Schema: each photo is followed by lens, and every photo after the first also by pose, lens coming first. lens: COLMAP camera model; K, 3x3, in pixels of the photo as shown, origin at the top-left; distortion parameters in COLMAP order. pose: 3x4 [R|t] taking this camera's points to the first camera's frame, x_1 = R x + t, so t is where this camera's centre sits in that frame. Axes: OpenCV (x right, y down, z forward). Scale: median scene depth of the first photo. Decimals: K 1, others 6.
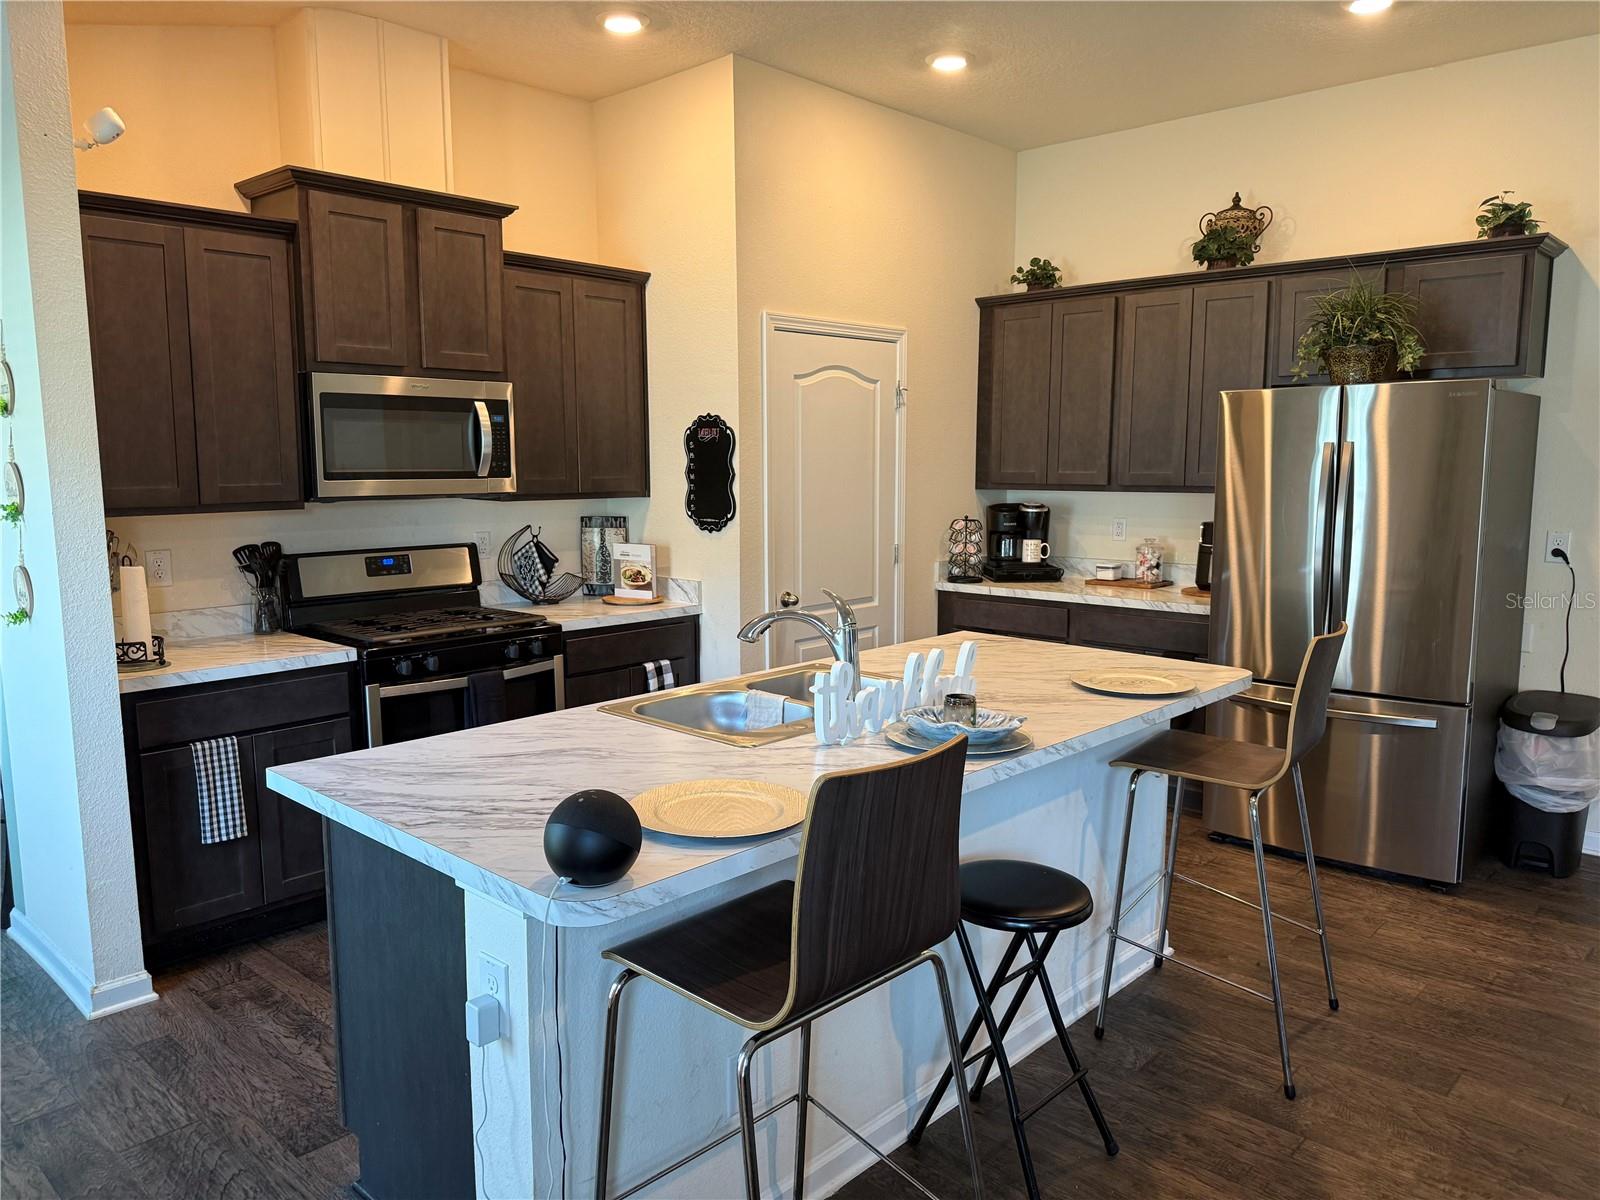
lens RADIAL K [[1131.3, 0, 806.5], [0, 1131.3, 603.0], [0, 0, 1]] dist [0.069958, -0.087269]
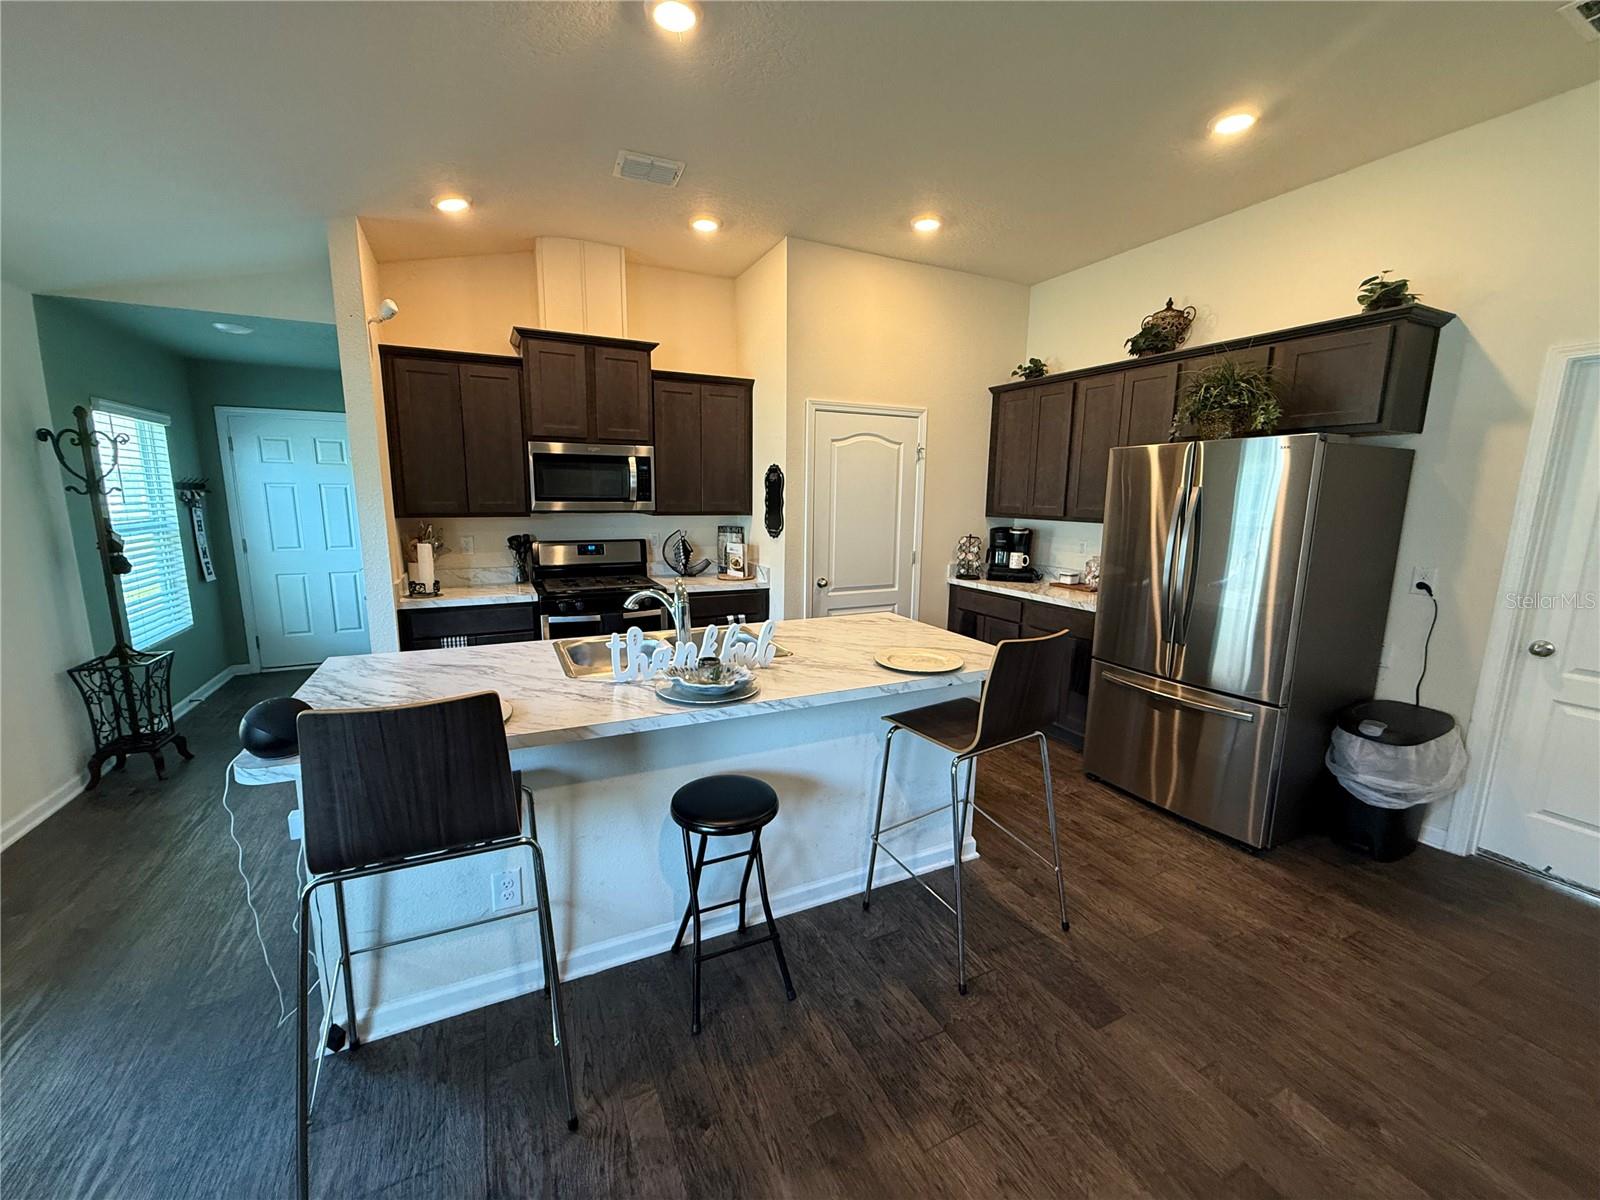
lens RADIAL K [[637.5, 0, 800.0], [0, 637.5, 600.0], [0, 0, 1]] dist [-0.001623, -0.000049]
pose [[0.931228, 0.074453, -0.356751, 0.302629], [-0.061841, 0.996995, 0.046649, -0.020763], [0.359152, -0.021379, 0.933034, 0.174157]]
